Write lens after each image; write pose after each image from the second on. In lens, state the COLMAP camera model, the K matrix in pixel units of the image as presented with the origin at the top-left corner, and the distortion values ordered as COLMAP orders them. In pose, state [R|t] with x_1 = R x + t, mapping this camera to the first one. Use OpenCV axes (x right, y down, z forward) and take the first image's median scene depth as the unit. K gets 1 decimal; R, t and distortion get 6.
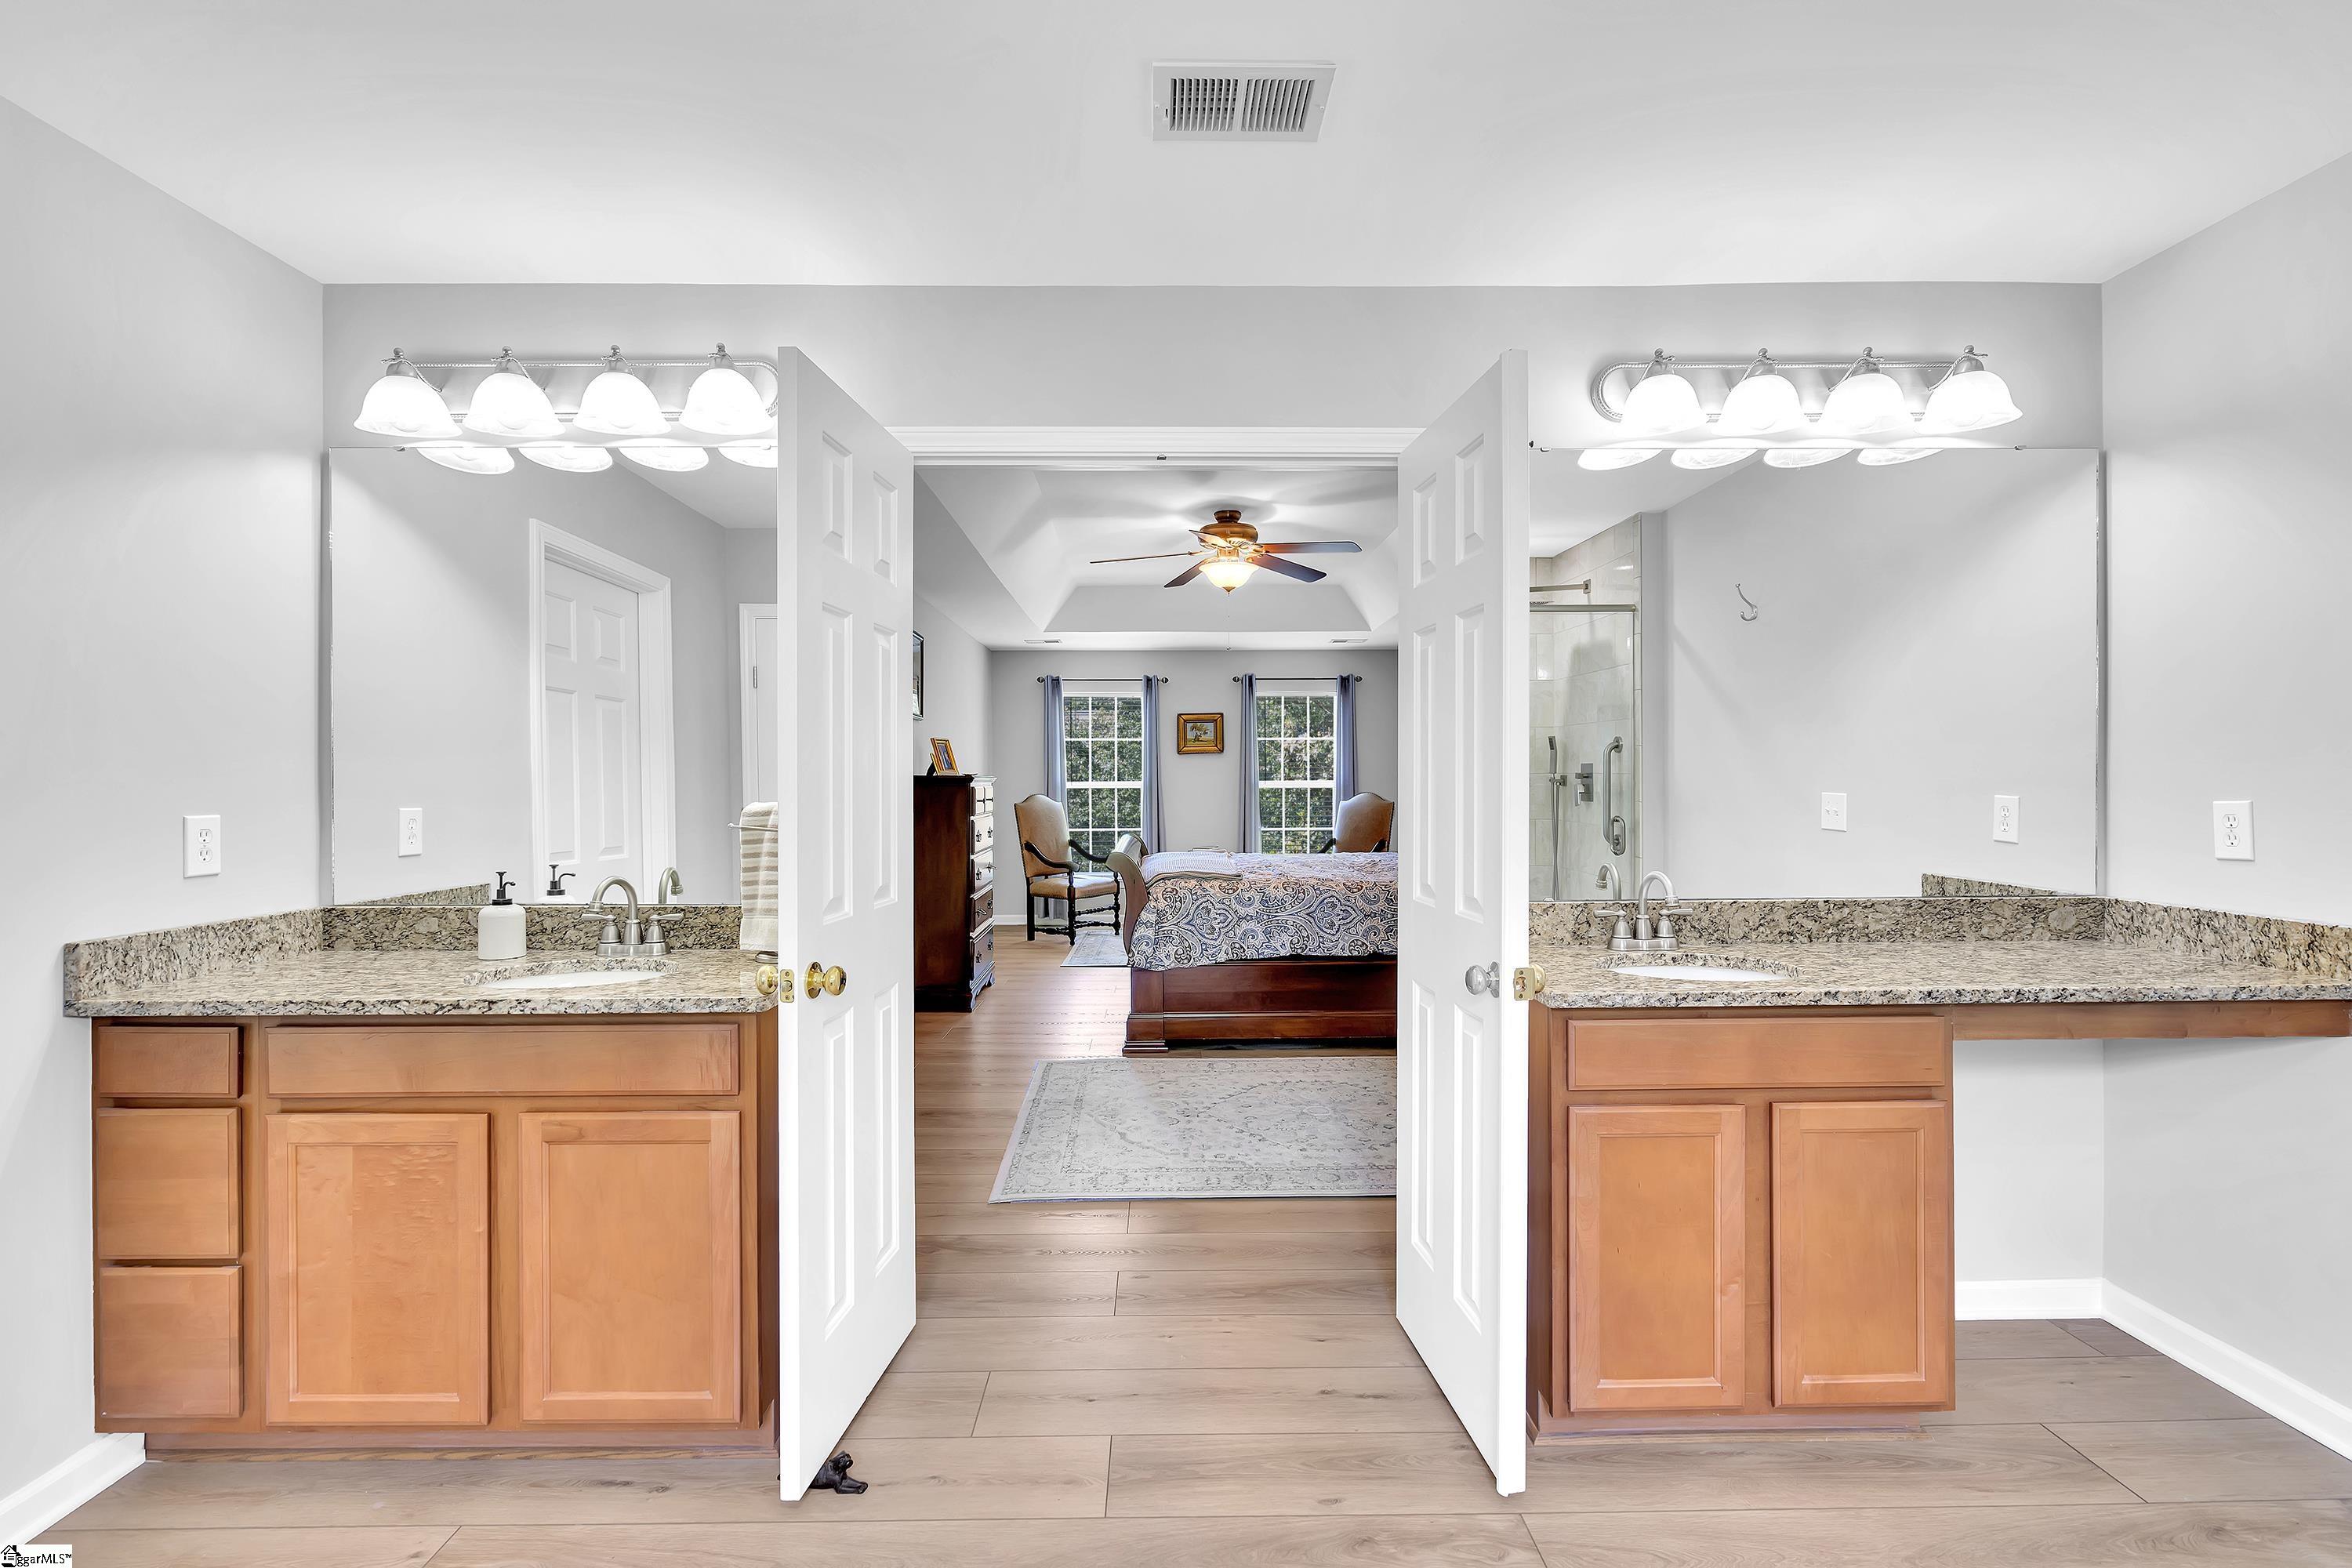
lens RADIAL K [[1049.5, 0, 1172.4], [0, 1049.5, 786.4], [0, 0, 1]] dist [-0.008773, -0.000220]
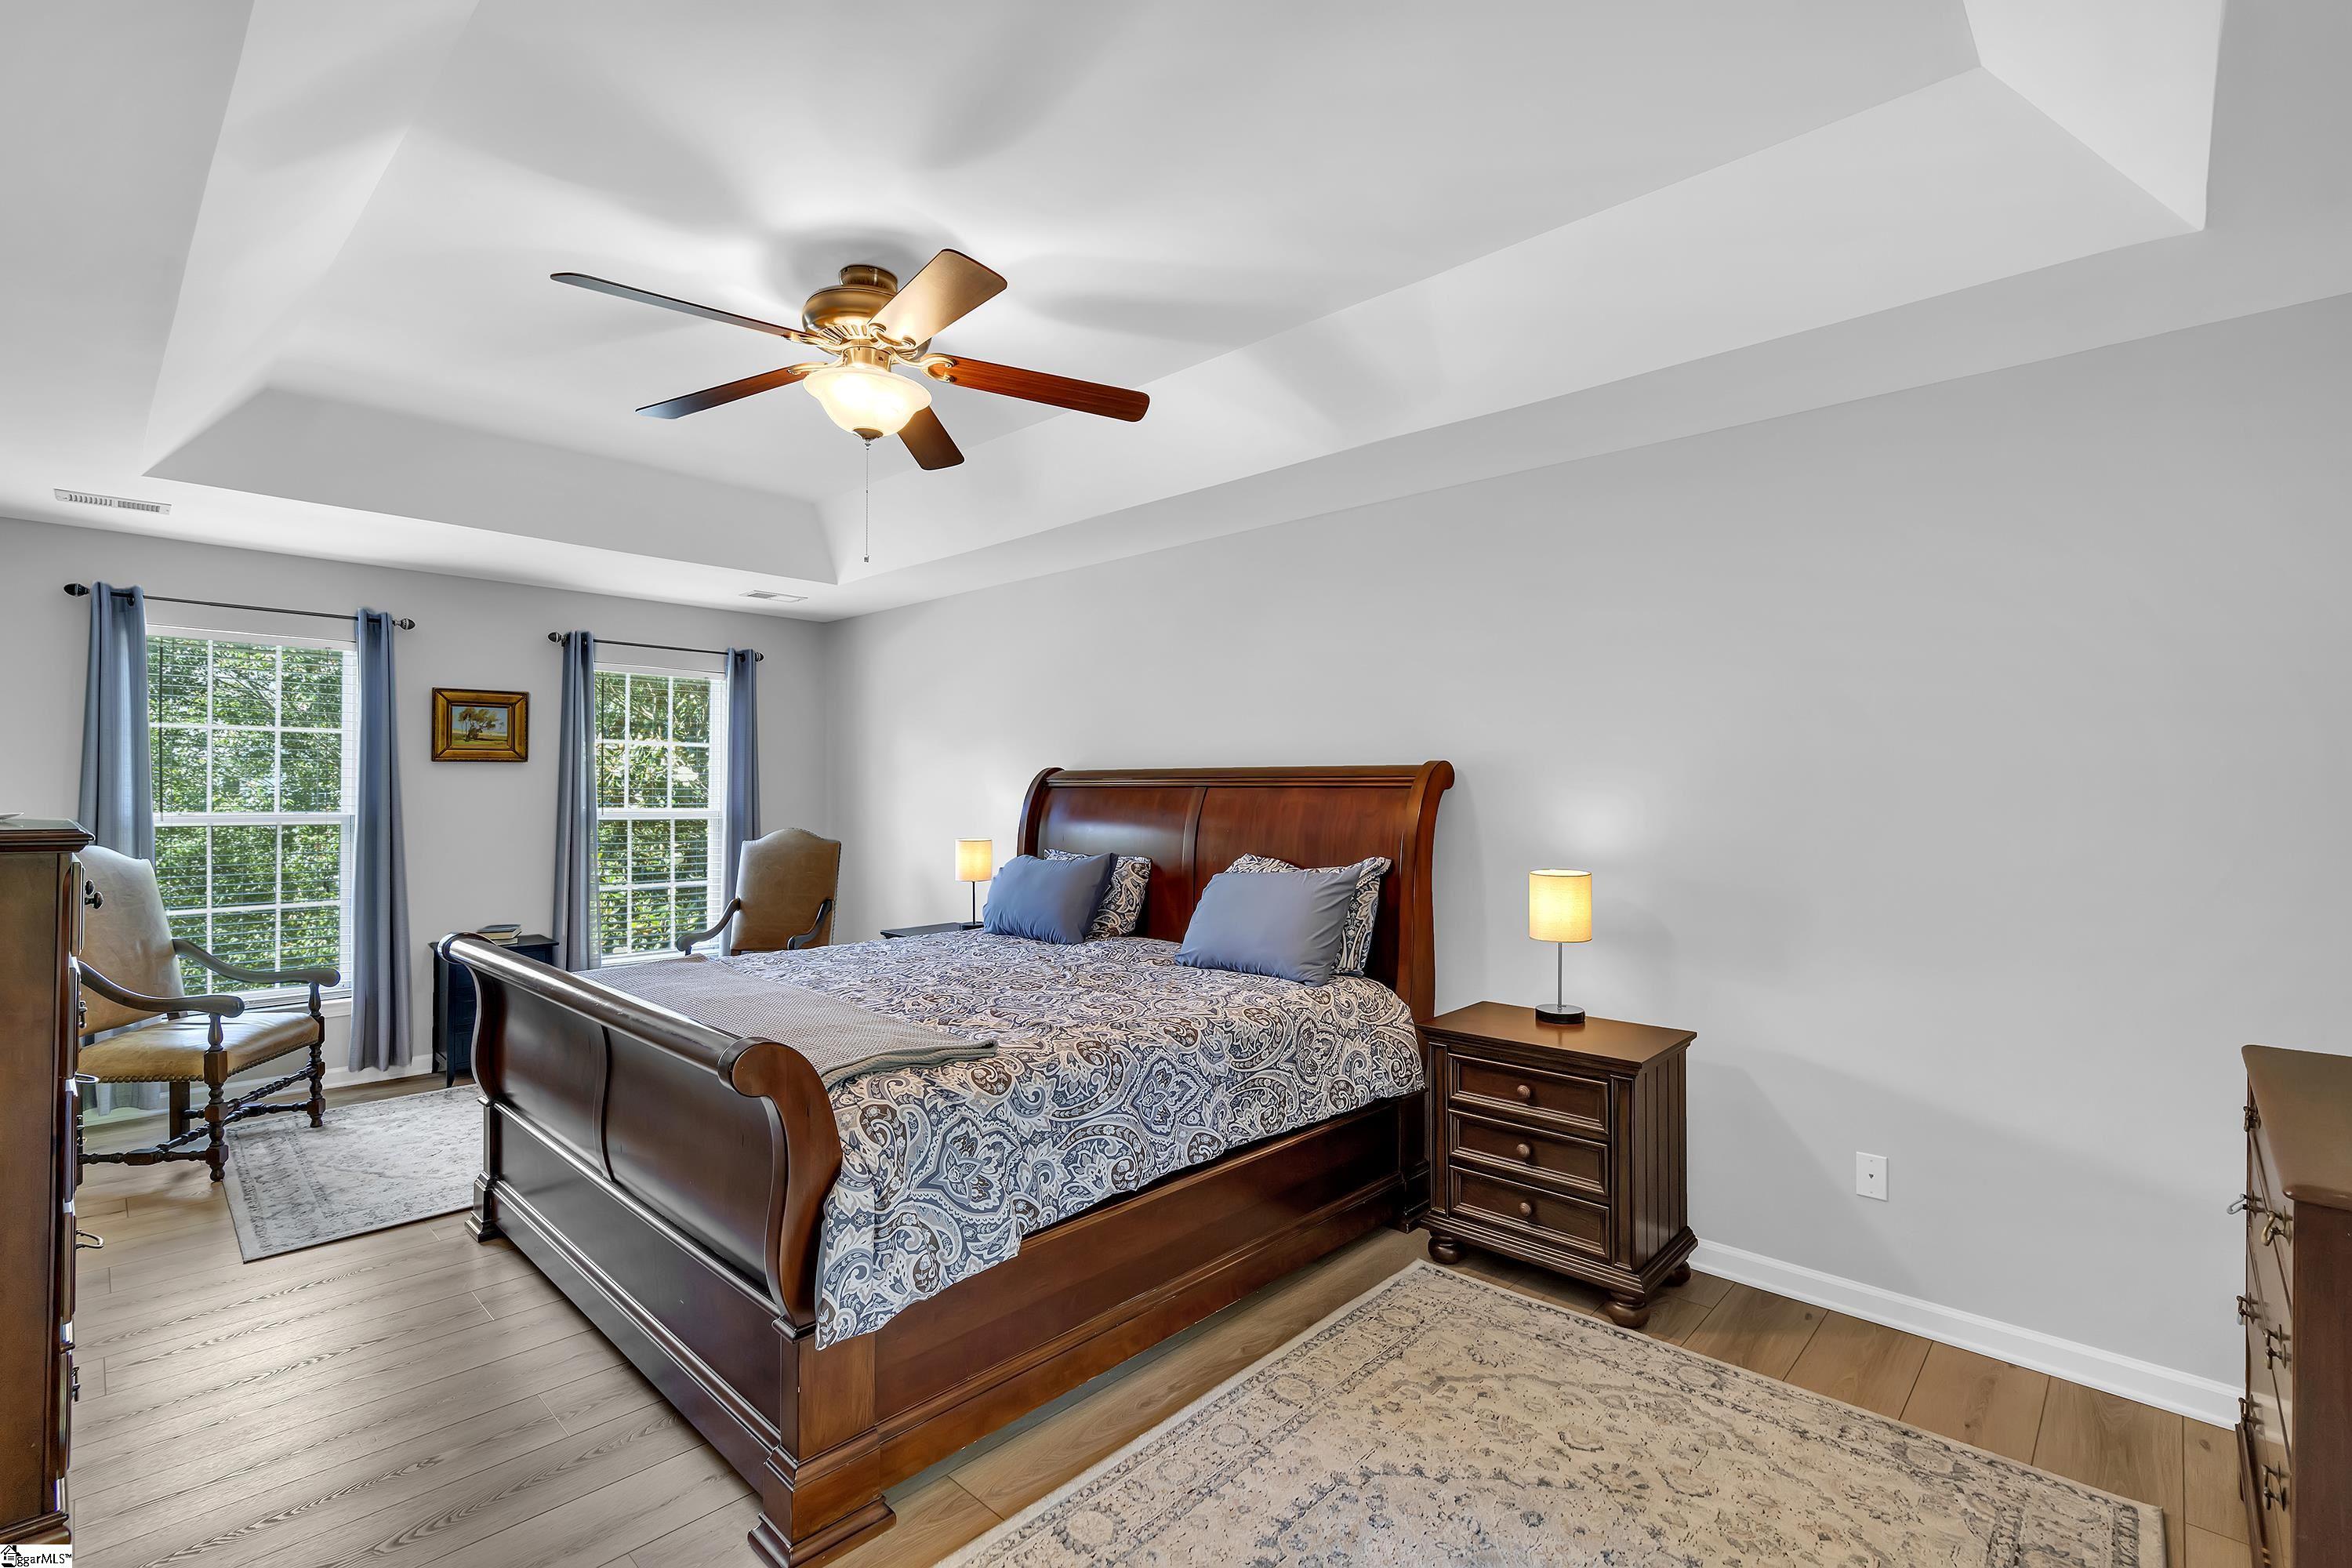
lens RADIAL K [[1049.5, 0, 1179.1], [0, 1049.5, 791.2], [0, 0, 1]] dist [-0.008773, -0.000220]
pose [[0.696728, 0.009920, 0.717267, -0.122351], [-0.005142, 0.999948, -0.008835, -0.013210], [-0.717317, 0.002467, 0.696743, 0.360201]]
